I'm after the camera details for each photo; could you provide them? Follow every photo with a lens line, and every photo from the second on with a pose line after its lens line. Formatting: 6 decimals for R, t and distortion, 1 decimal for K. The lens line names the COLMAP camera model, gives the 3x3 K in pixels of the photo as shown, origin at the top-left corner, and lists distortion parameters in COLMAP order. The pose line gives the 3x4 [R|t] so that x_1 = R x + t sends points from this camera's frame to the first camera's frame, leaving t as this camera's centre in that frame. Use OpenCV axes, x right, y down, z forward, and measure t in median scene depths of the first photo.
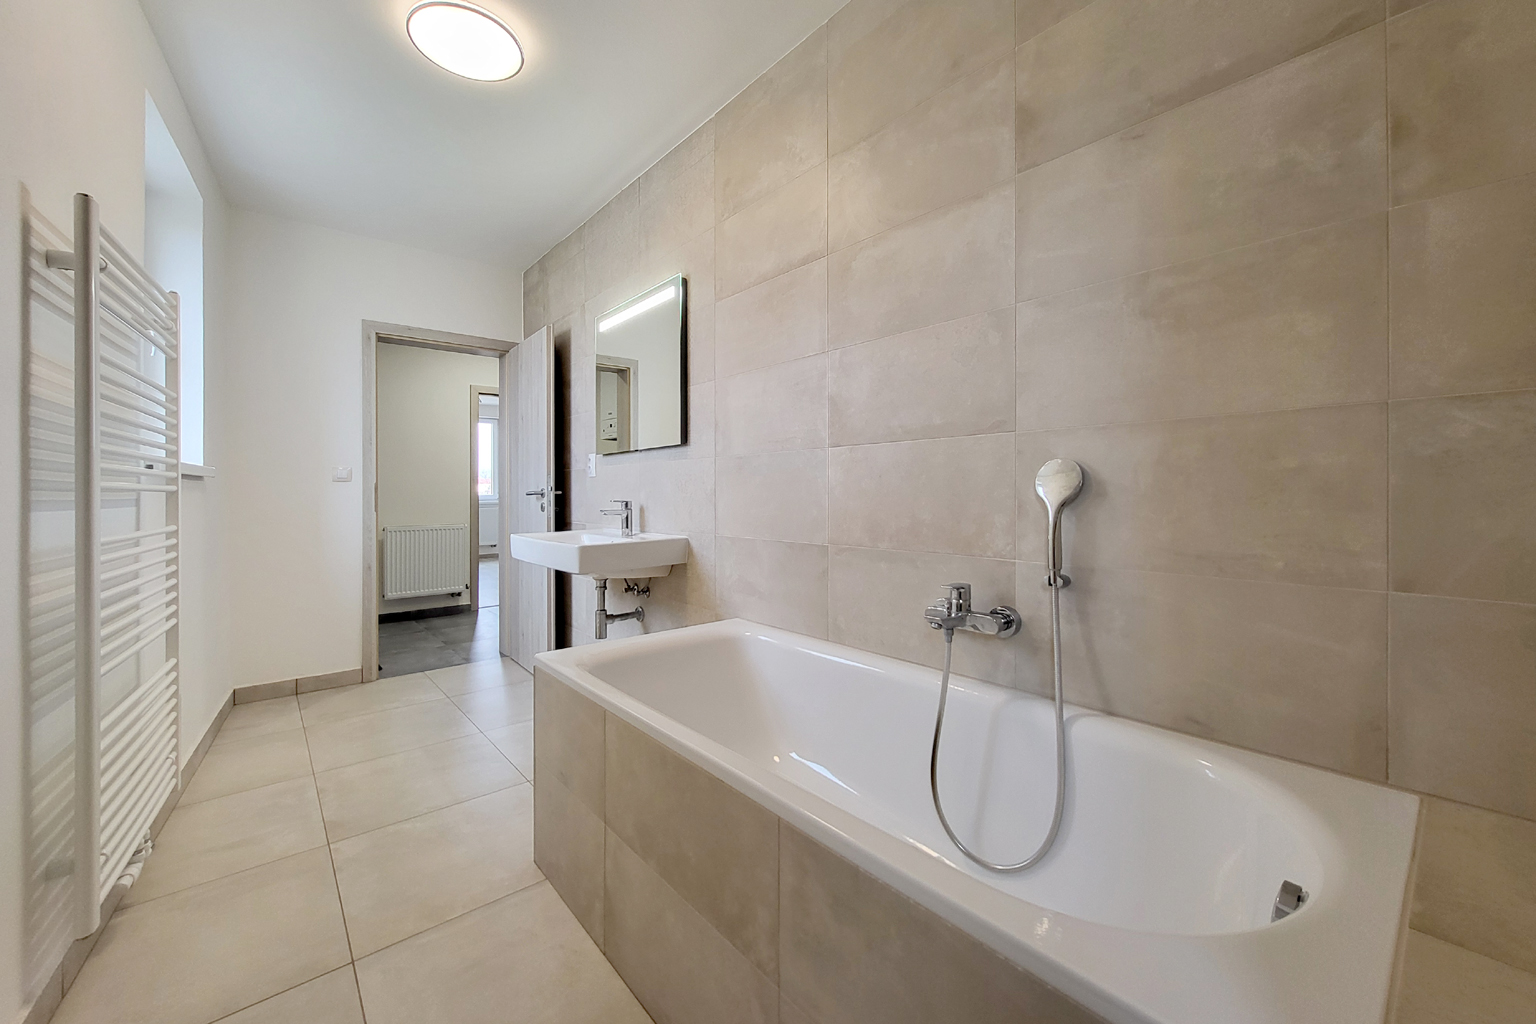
lens RADIAL K [[603.9, 0, 762.1], [0, 603.9, 484.0], [0, 0, 1]] dist [-0.001792, -0.000525]
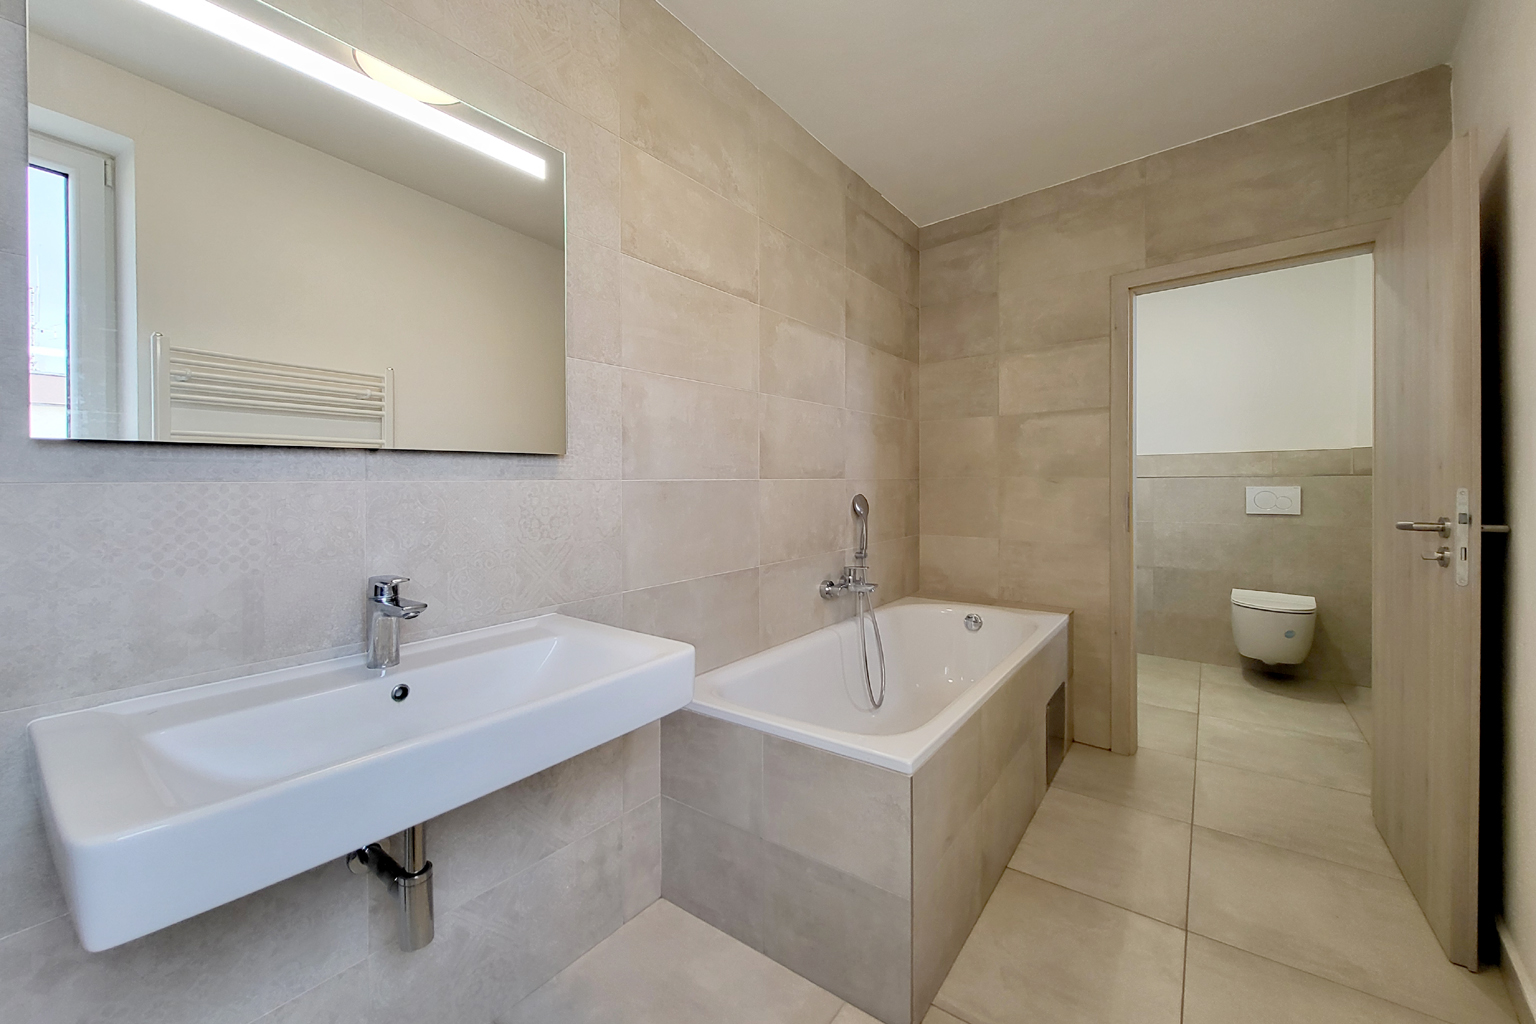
lens RADIAL K [[603.9, 0, 762.1], [0, 603.9, 484.0], [0, 0, 1]] dist [-0.001792, -0.000525]
pose [[-0.235906, -0.004508, 0.971766, -0.990710], [-0.009408, 0.999953, 0.002355, -0.054998], [-0.971730, -0.008586, -0.235937, 1.282719]]
